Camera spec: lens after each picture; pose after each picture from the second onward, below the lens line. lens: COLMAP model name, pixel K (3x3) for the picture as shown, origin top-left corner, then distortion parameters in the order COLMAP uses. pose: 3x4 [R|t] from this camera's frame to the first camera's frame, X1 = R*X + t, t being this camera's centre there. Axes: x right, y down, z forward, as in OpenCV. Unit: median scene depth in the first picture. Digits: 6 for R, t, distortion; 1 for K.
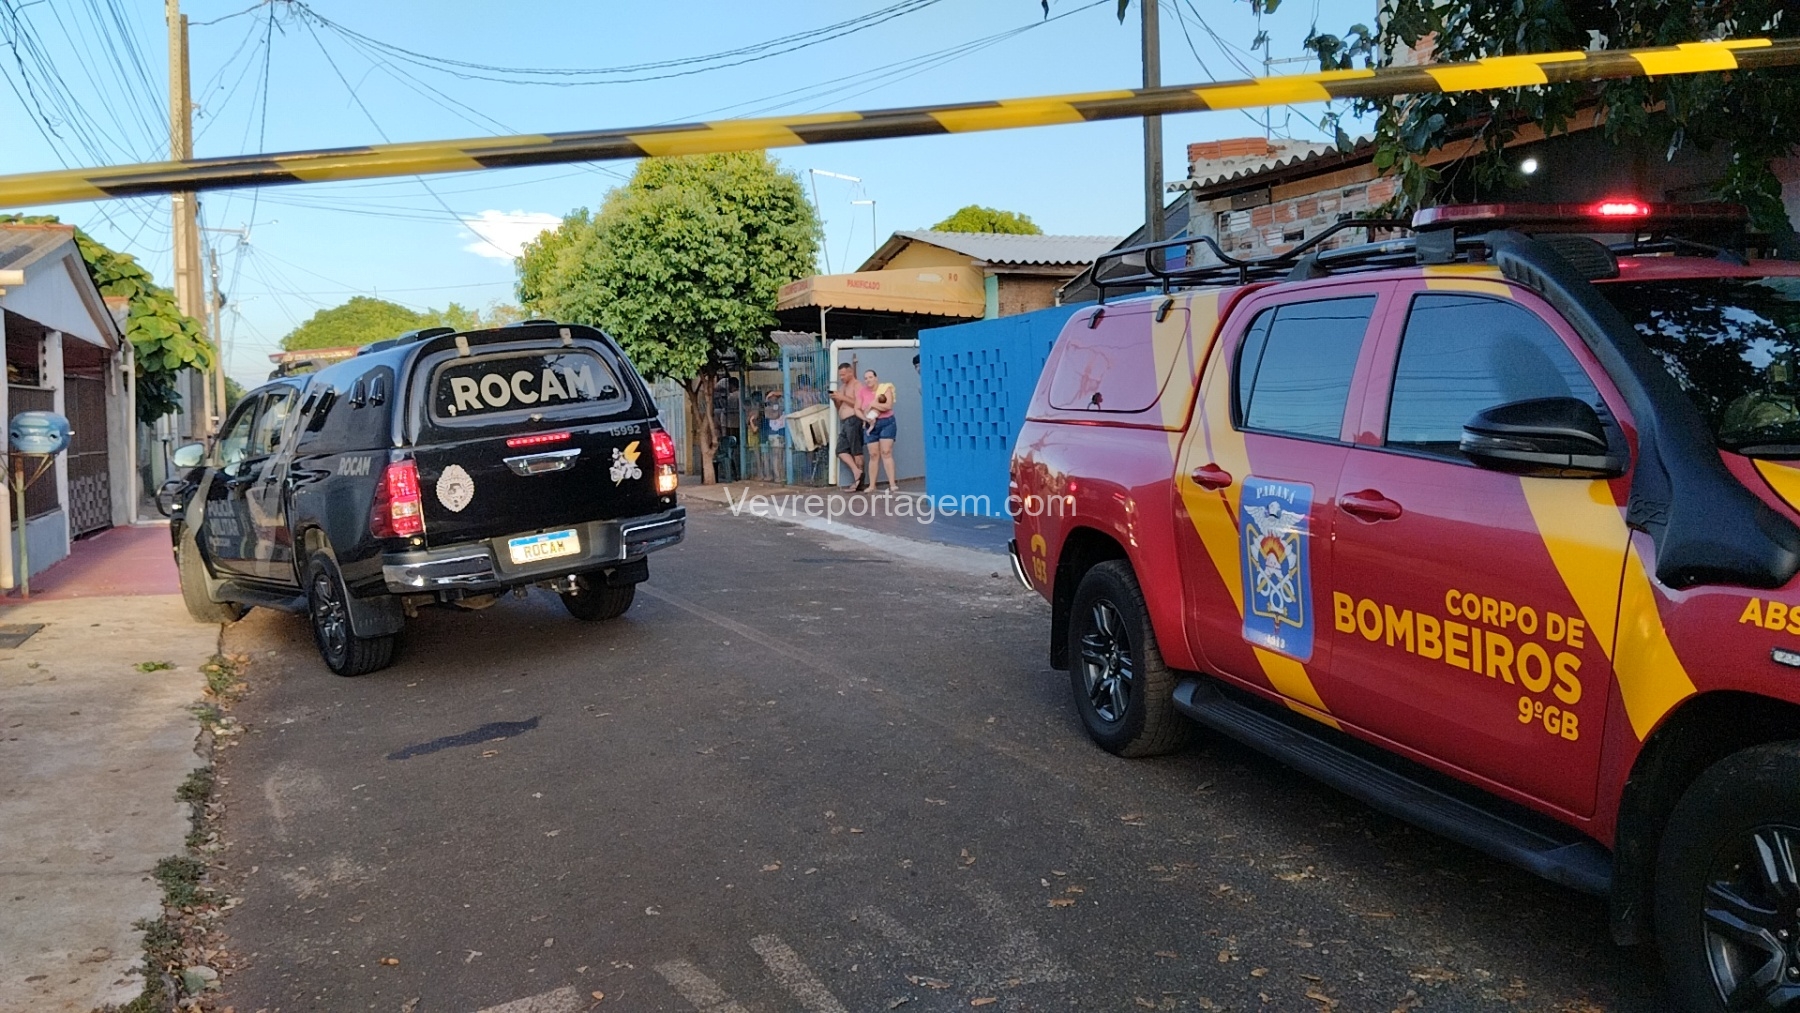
lens RADIAL K [[1471.2, 0, 899.4], [0, 1471.2, 516.2], [0, 0, 1]] dist [0.092221, -0.182751]
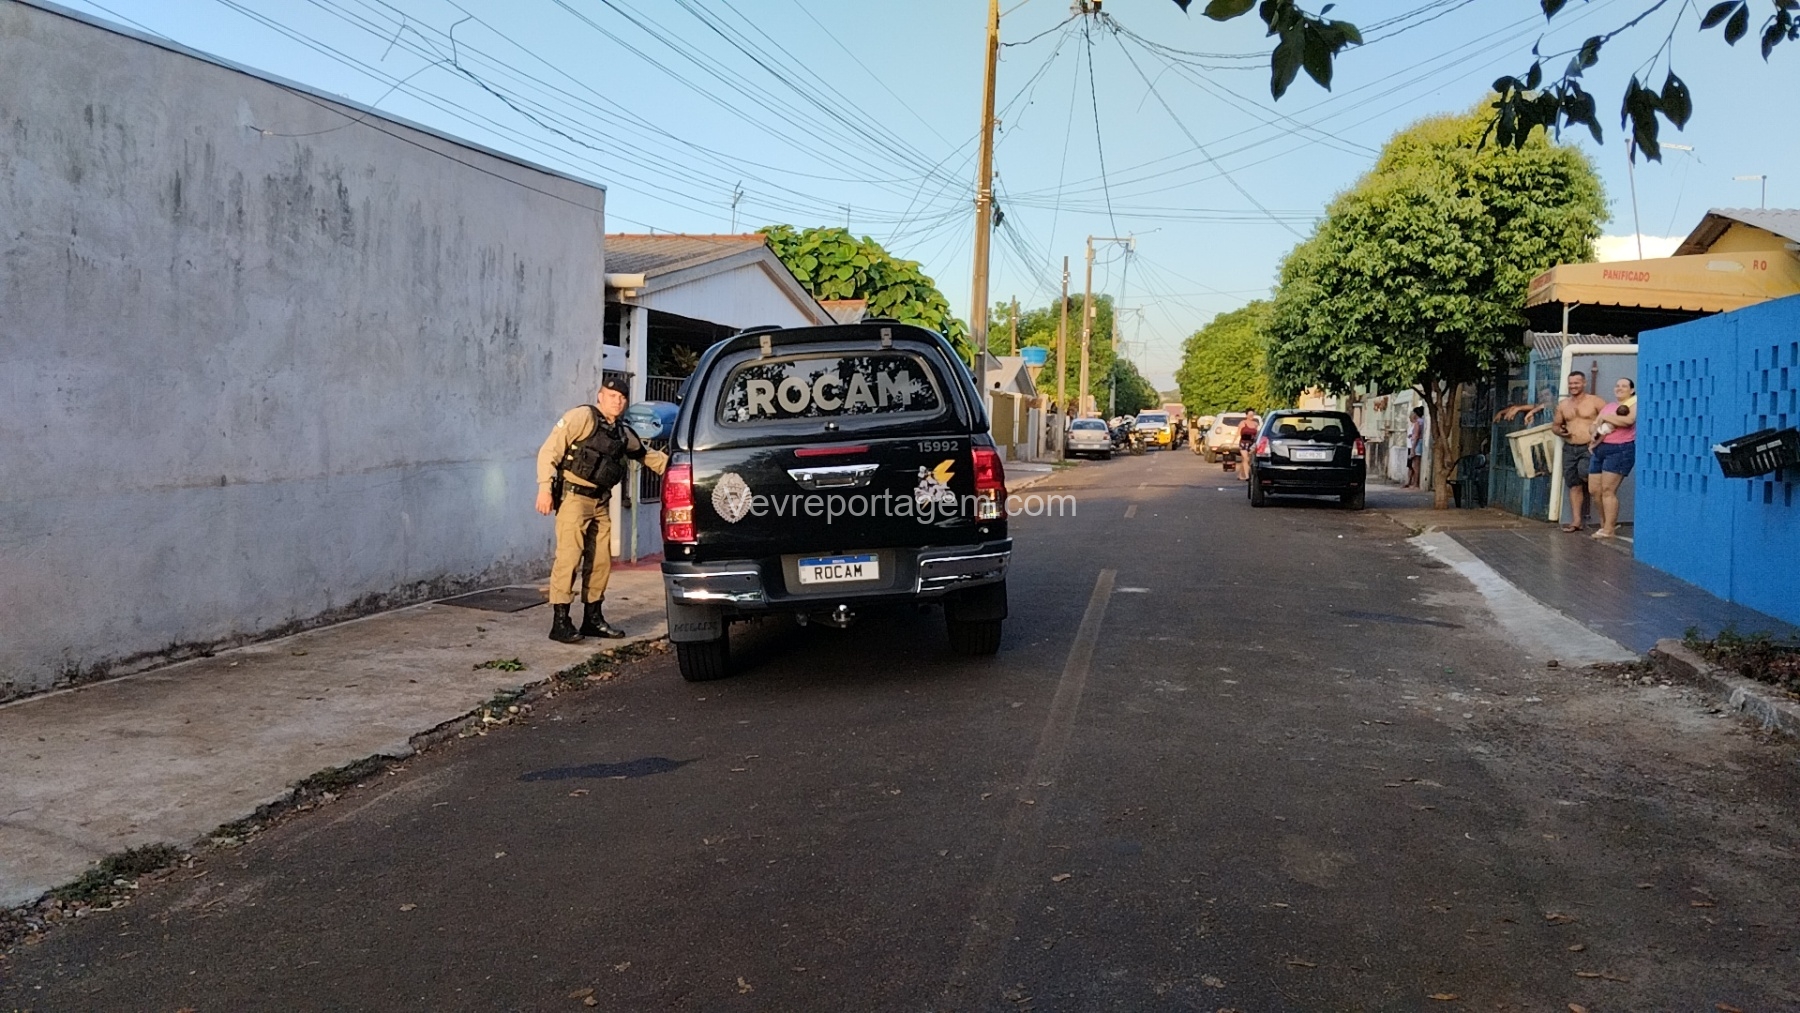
lens RADIAL K [[1471.2, 0, 892.9], [0, 1471.2, 511.1], [0, 0, 1]] dist [0.092221, -0.182751]
pose [[0.817551, 0.076614, -0.570737, 0.147899], [-0.079469, 0.996638, 0.019951, -0.017437], [0.570347, 0.029045, 0.820890, 0.139167]]
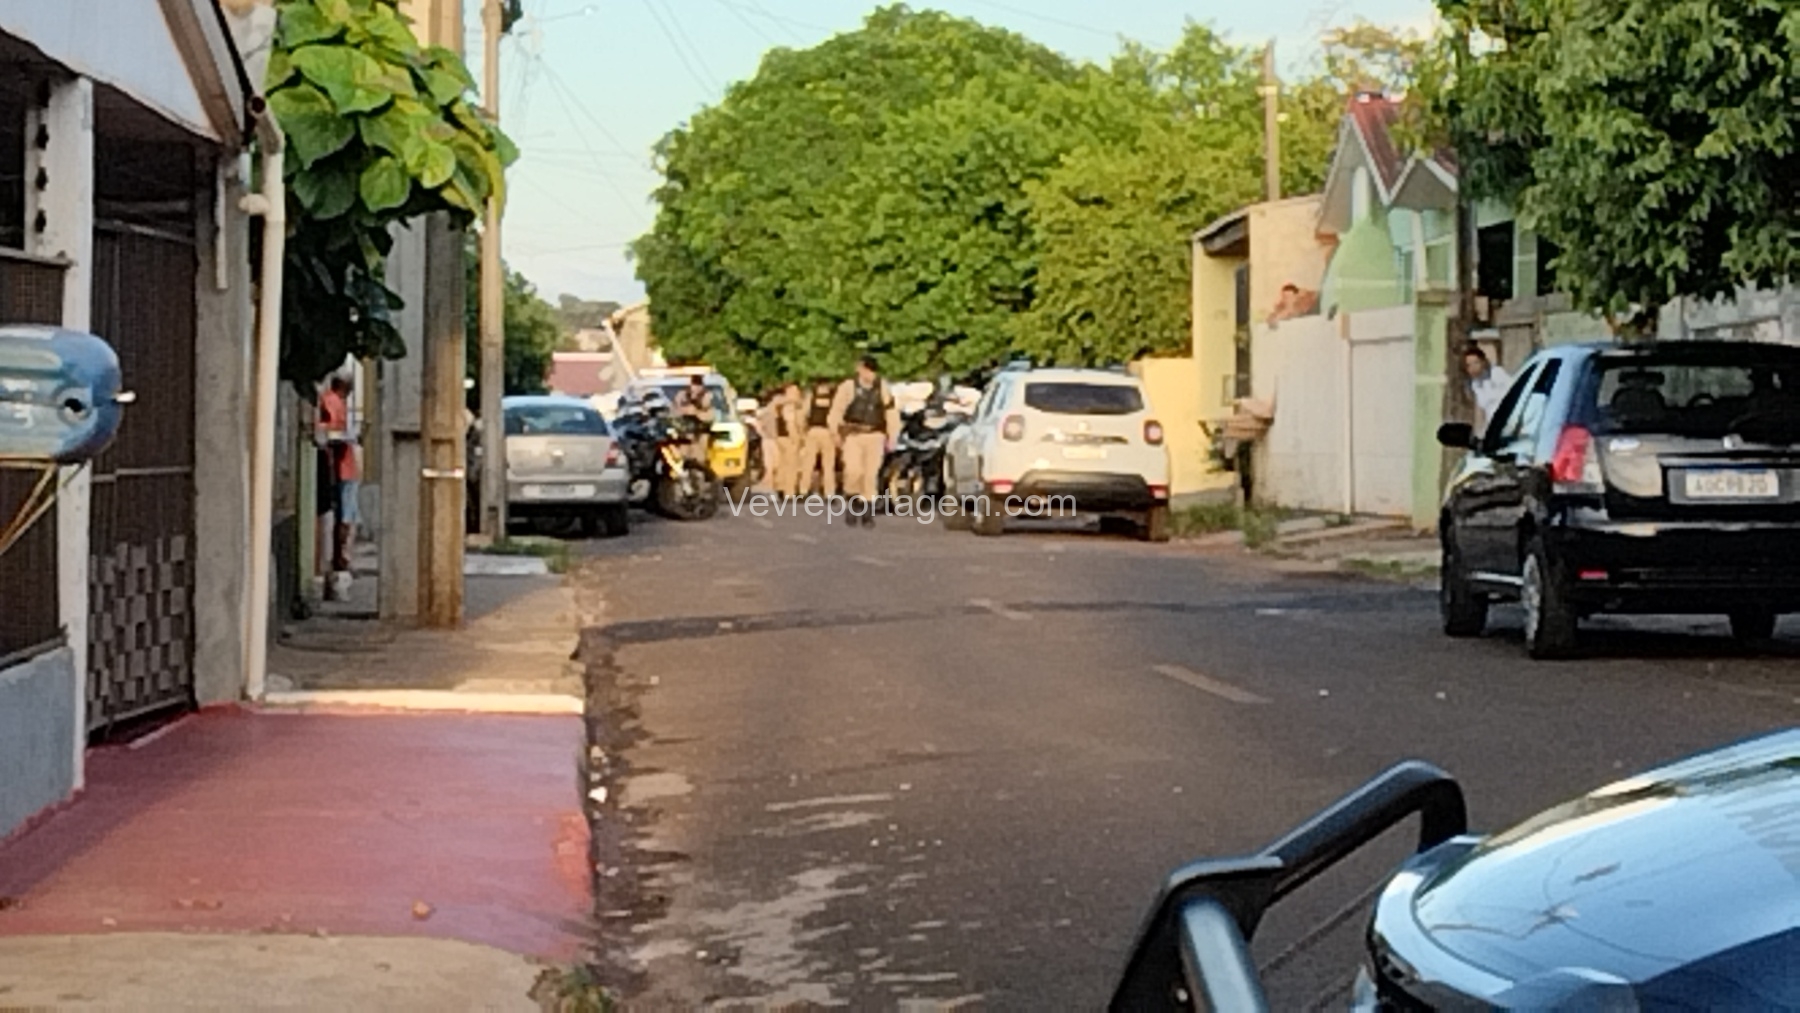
lens RADIAL K [[5079.1, 0, 829.5], [0, 5079.1, 490.1], [0, 0, 1]] dist [0.191614, 0.000000]
pose [[0.937778, 0.028426, -0.346070, -0.037580], [-0.046395, 0.997965, -0.043749, 0.002351], [0.344122, 0.057083, 0.937188, 0.042065]]
